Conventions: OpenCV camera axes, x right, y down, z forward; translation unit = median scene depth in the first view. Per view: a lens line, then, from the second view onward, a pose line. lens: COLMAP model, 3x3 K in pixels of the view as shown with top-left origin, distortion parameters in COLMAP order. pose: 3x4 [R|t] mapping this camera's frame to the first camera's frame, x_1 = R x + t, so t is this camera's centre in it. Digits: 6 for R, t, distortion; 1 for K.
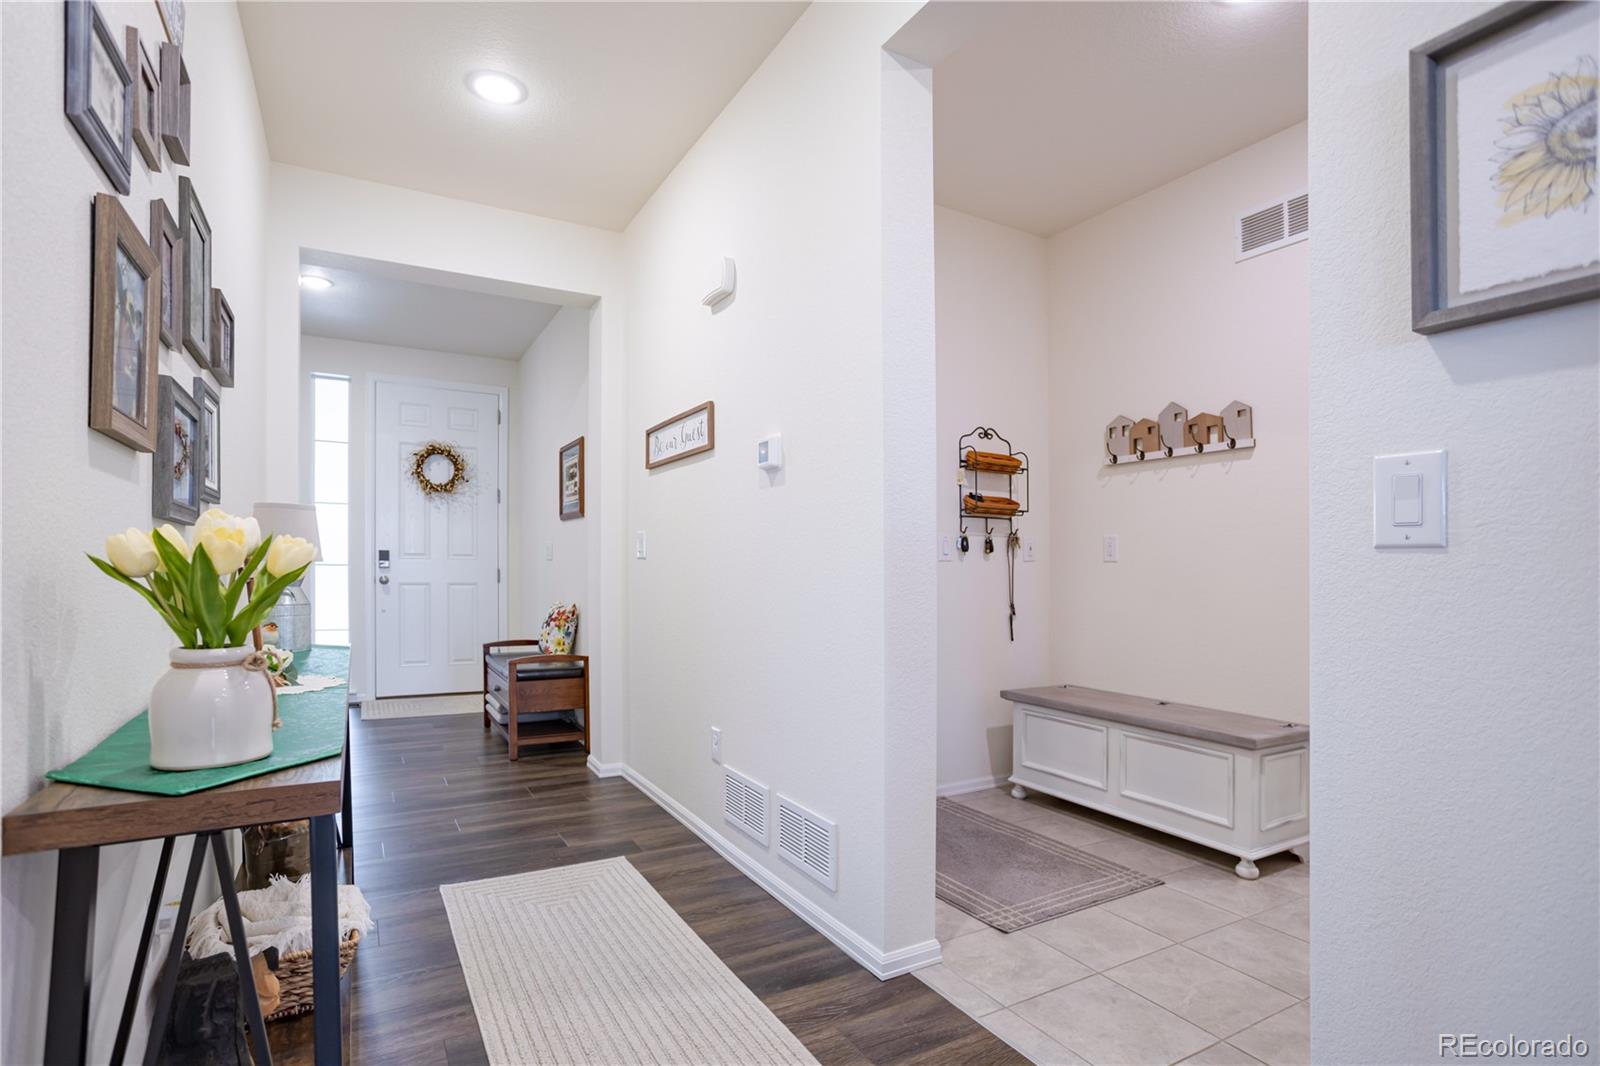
lens RADIAL K [[783.0, 0, 794.8], [0, 783.0, 548.0], [0, 0, 1]] dist [-0.043129, 0.022007]
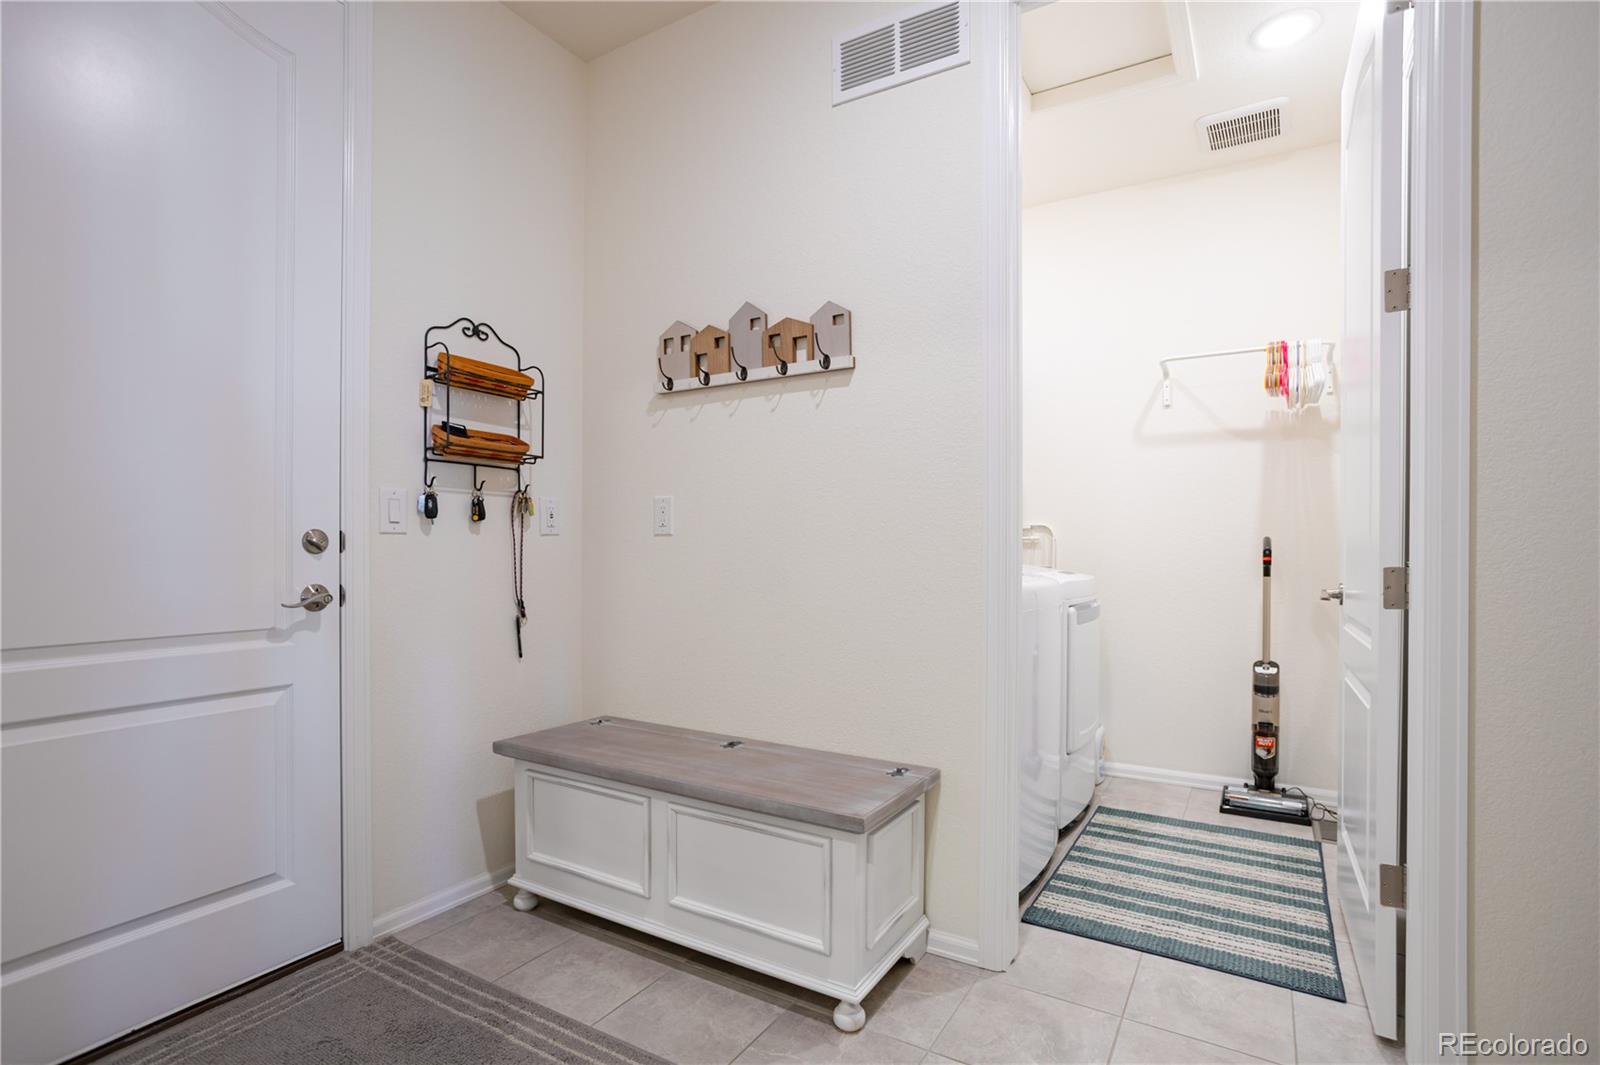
lens RADIAL K [[781.2, 0, 797.9], [0, 781.2, 583.4], [0, 0, 1]] dist [-0.032852, 0.000077]
pose [[0.874970, -0.028148, 0.483358, 0.180427], [-0.007050, 0.997462, 0.070848, 0.010757], [-0.484126, -0.065398, 0.872551, 0.349807]]
